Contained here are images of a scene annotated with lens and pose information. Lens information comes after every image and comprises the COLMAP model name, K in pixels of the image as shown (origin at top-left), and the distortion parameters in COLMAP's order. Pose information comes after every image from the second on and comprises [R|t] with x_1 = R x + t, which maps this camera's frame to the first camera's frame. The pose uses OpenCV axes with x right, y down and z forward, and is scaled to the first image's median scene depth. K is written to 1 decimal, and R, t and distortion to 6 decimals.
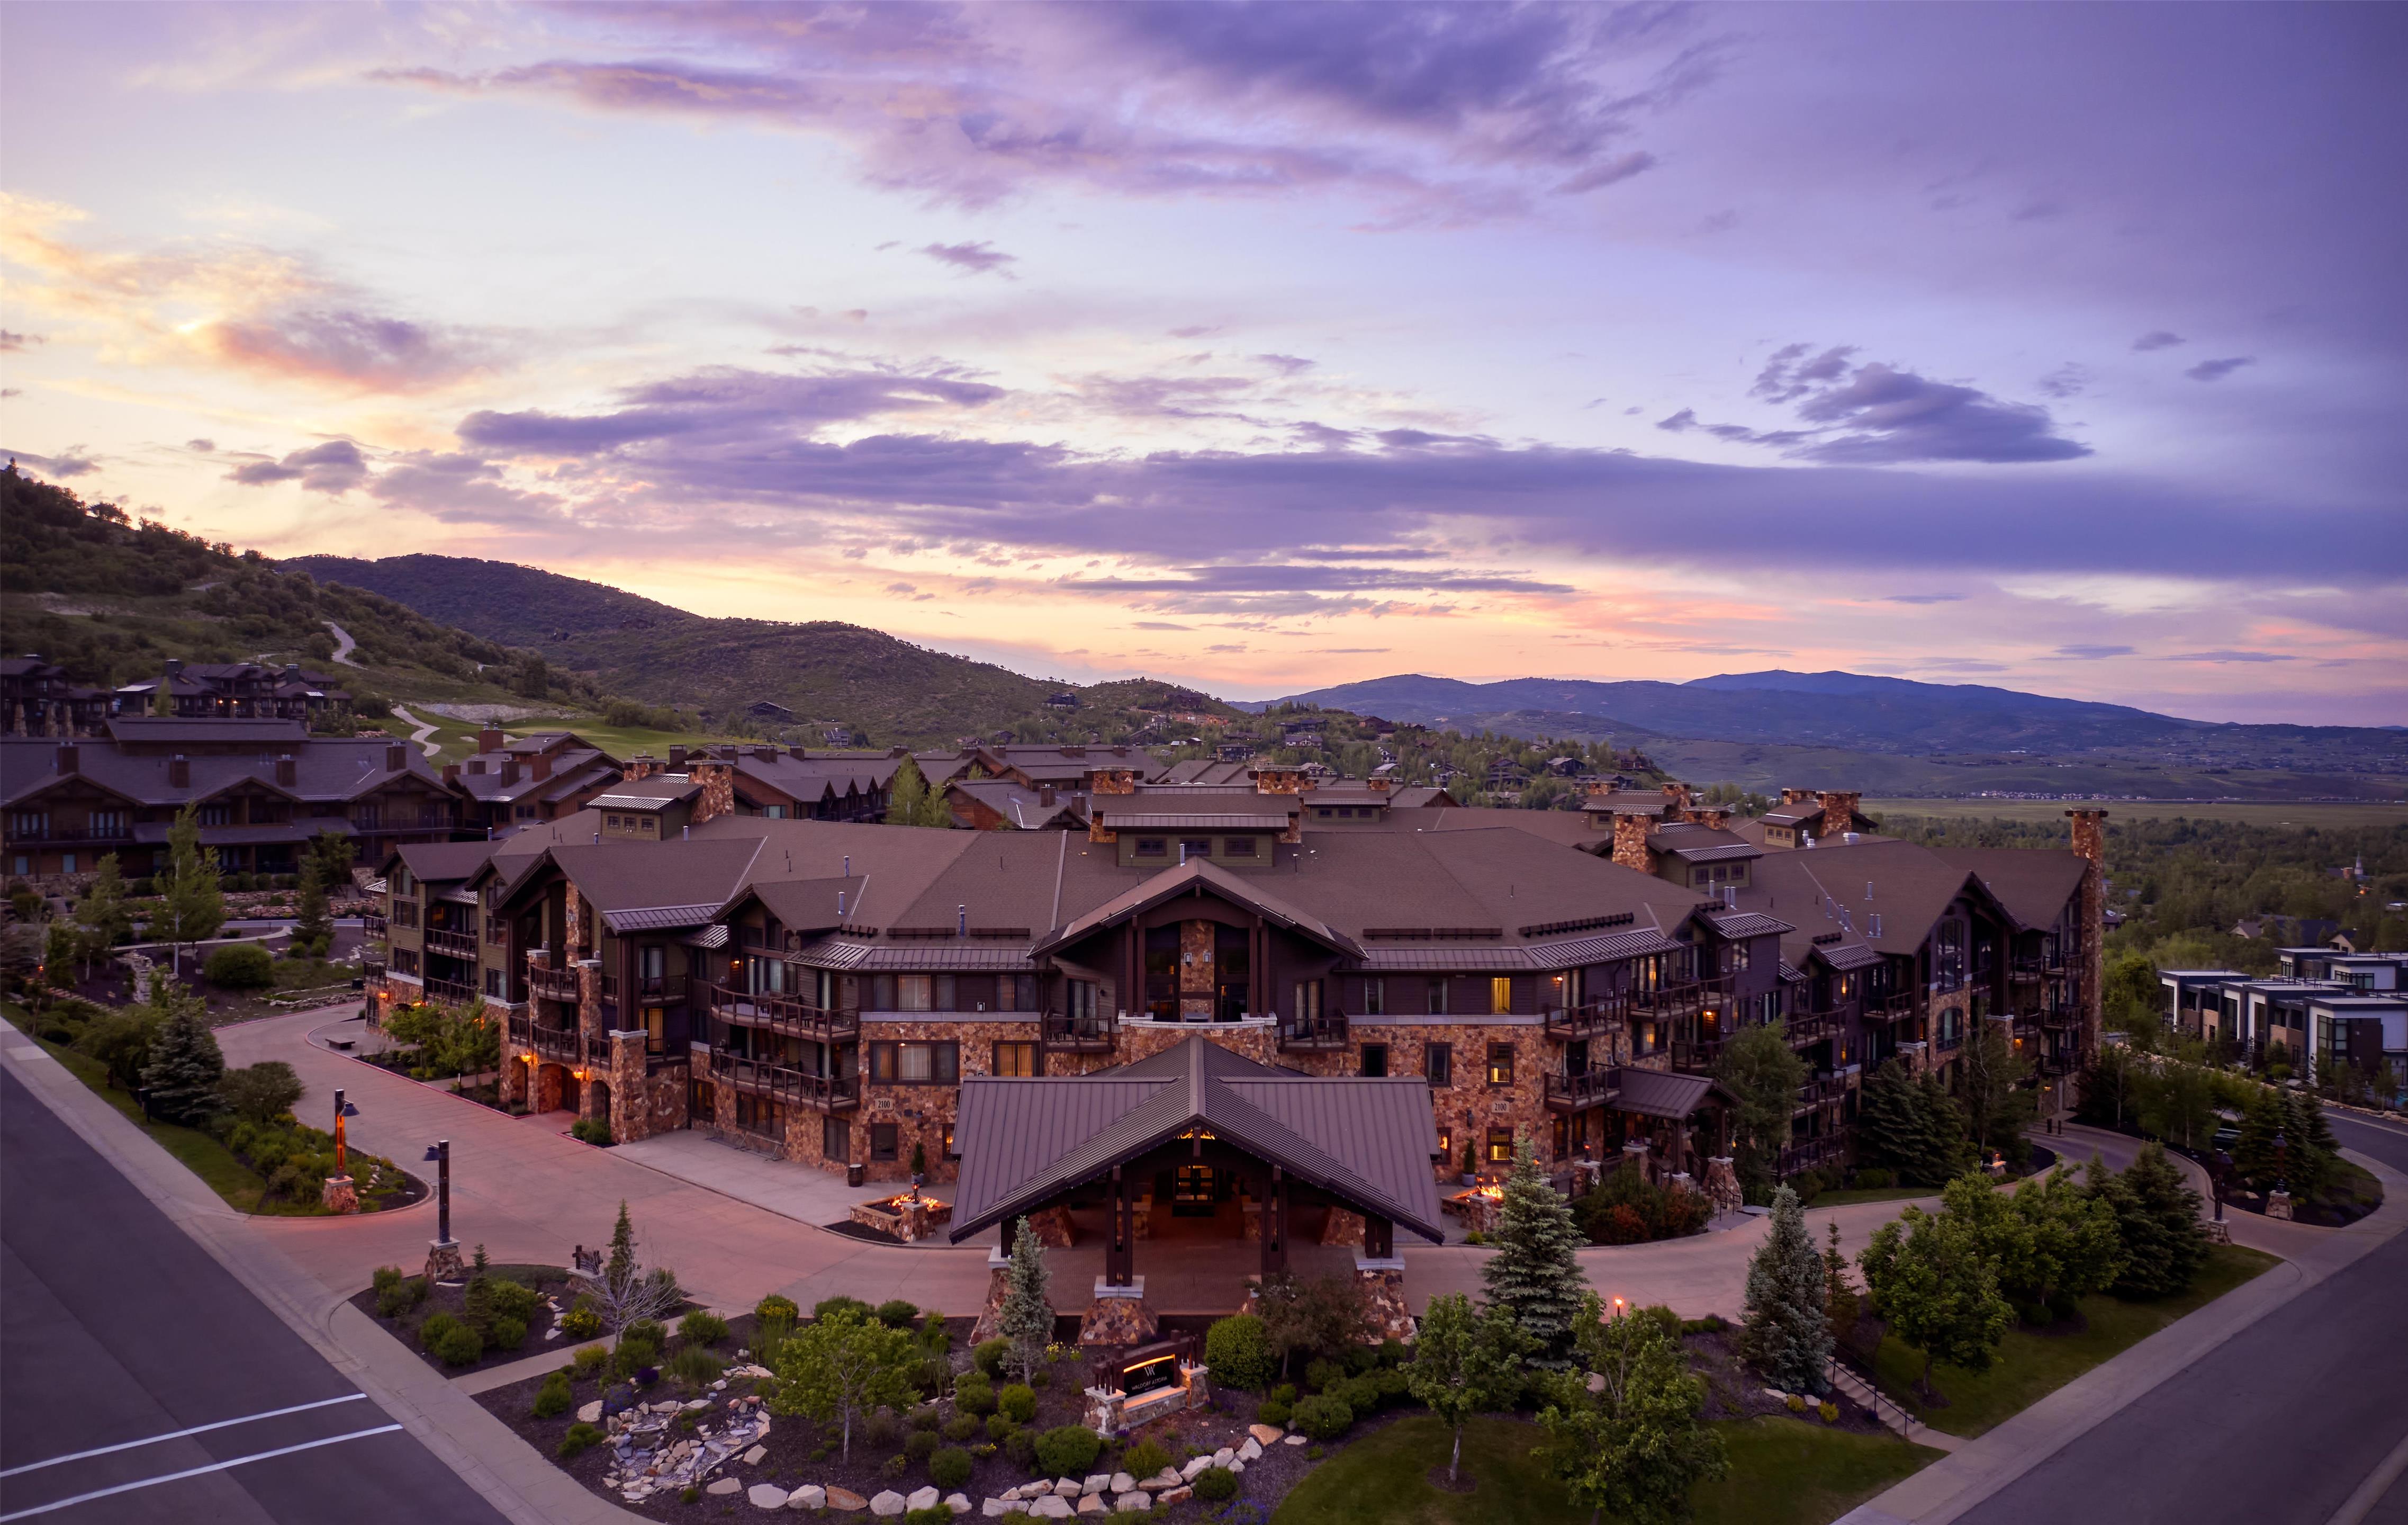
lens RADIAL K [[1755.0, 0, 1202.9], [0, 1755.0, 568.1], [0, 0, 1]] dist [-0.022915, -0.004692]
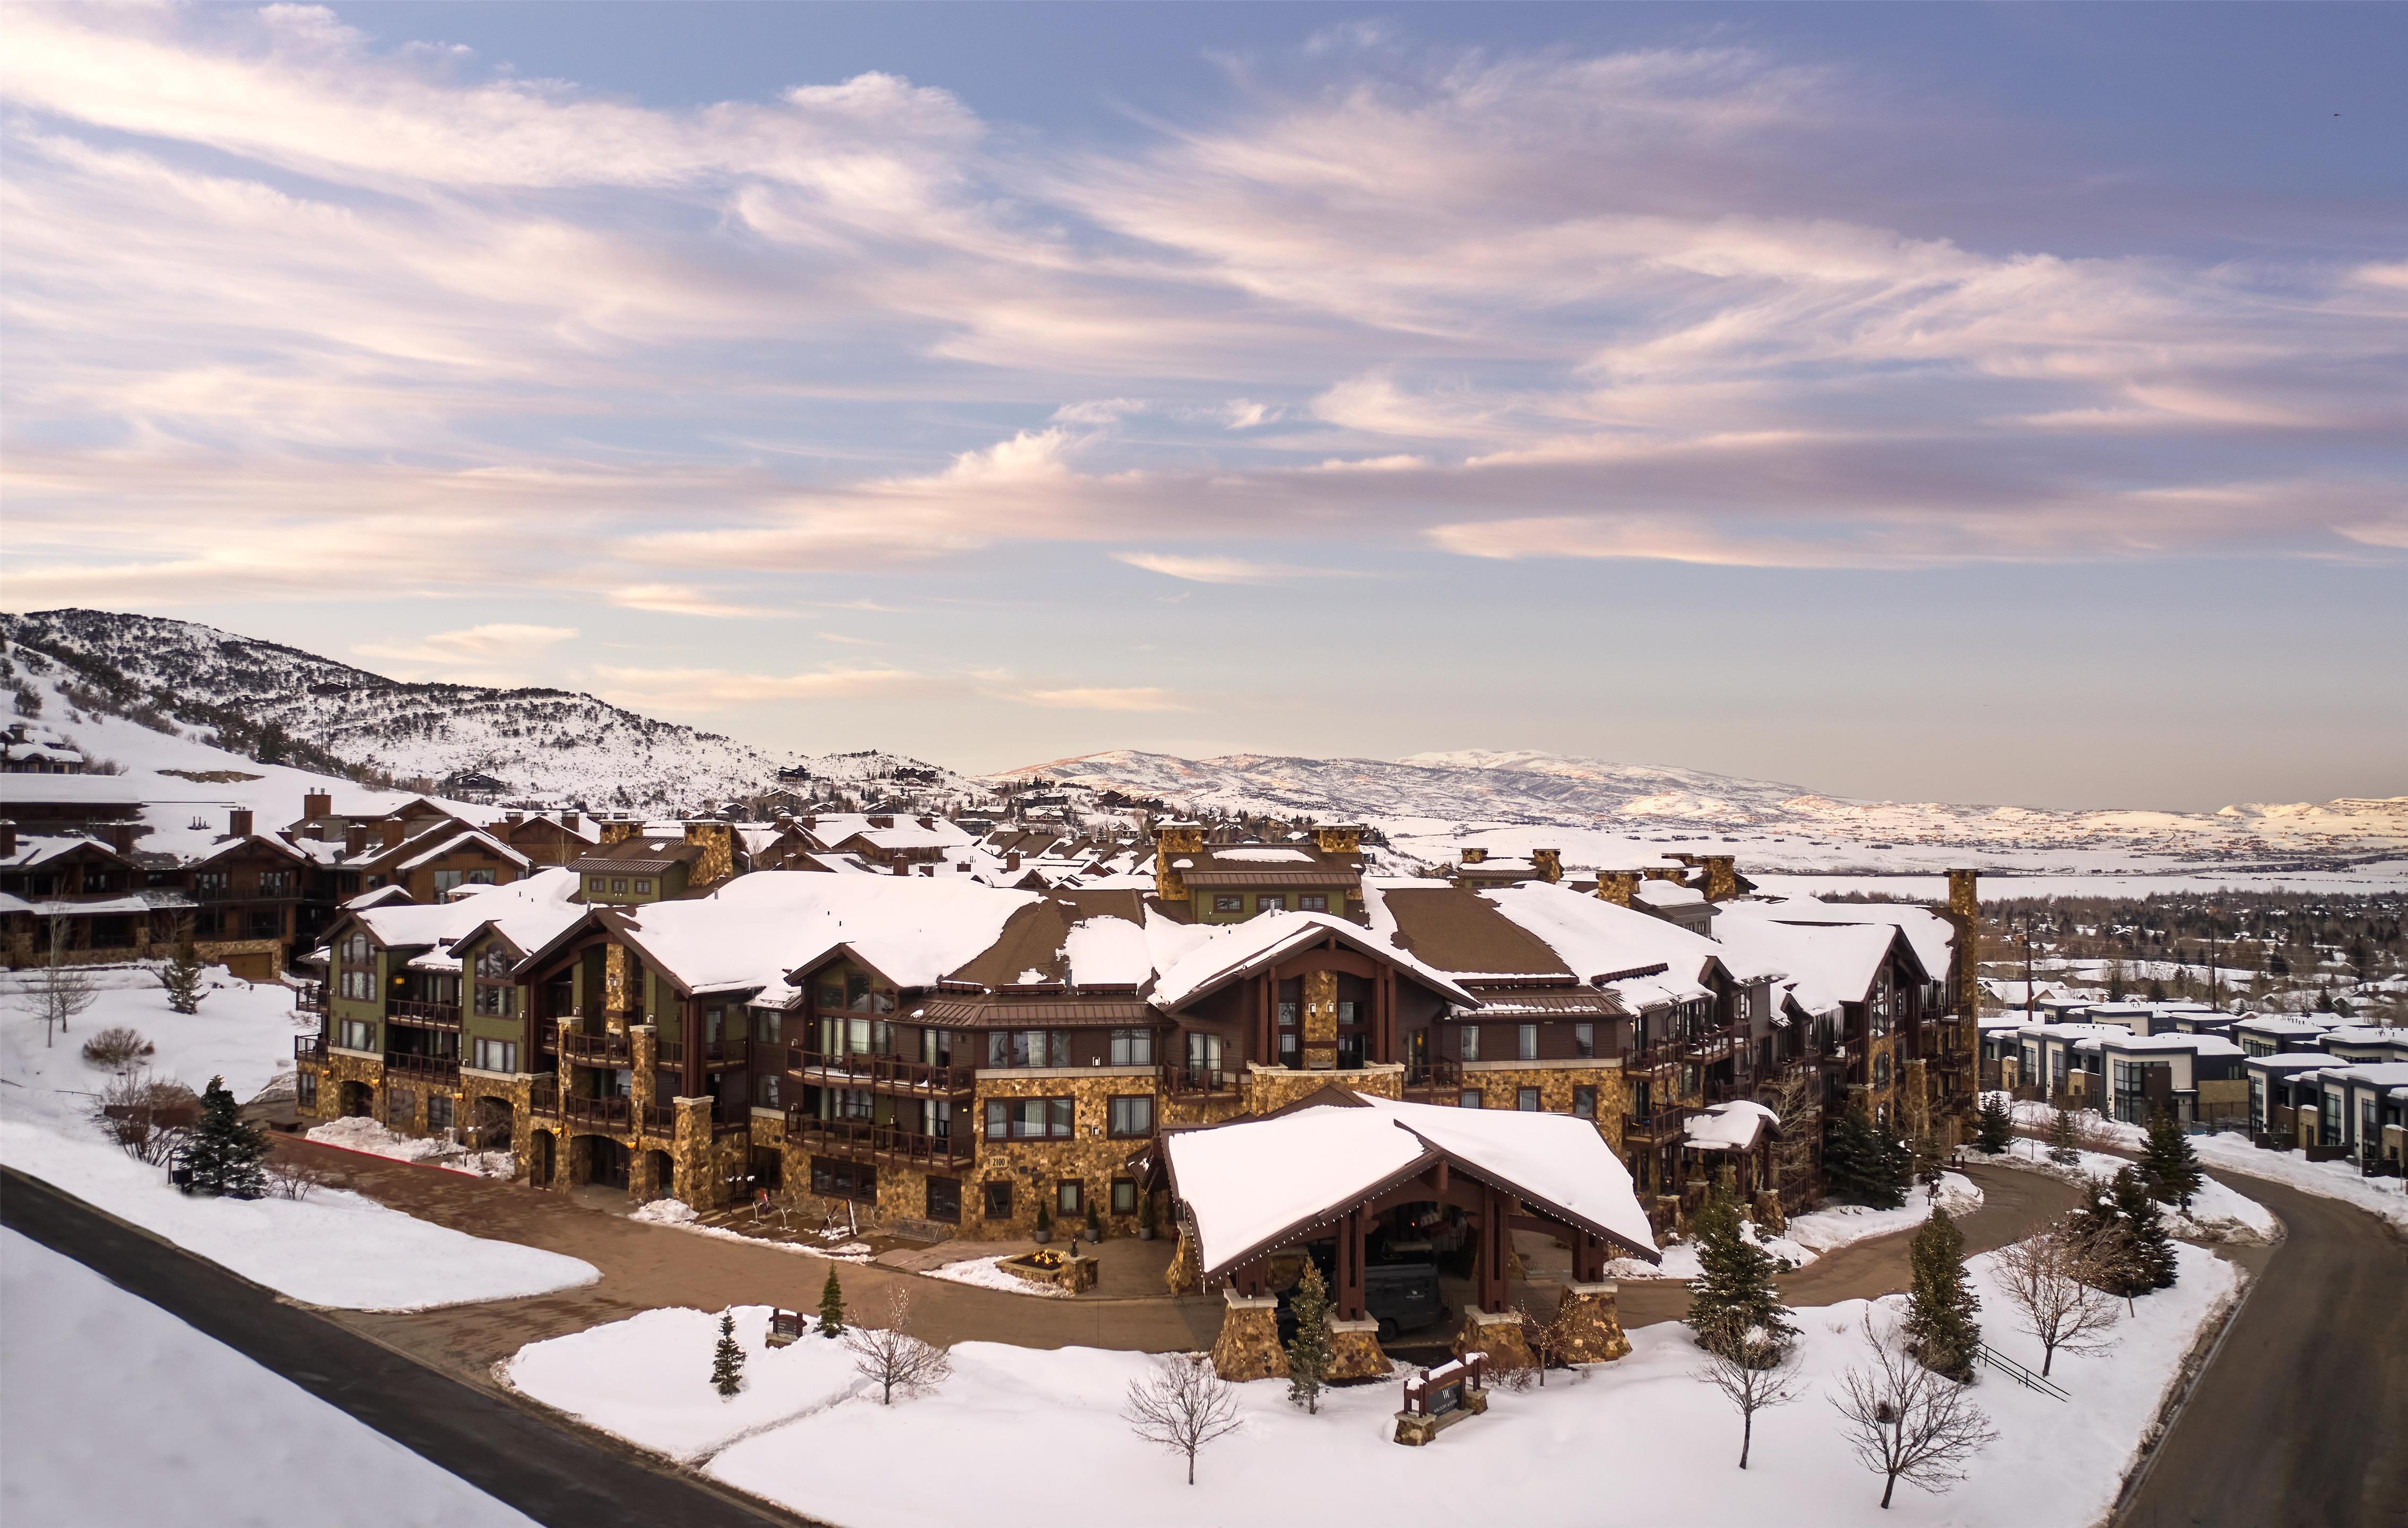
lens RADIAL K [[1754.6, 0, 1202.9], [0, 1754.6, 569.7], [0, 0, 1]] dist [-0.022915, -0.004692]
pose [[0.987106, 0.023793, 0.158290, -0.232411], [-0.017227, 0.998938, -0.042726, 0.008960], [-0.159139, 0.039449, 0.986468, -0.017752]]
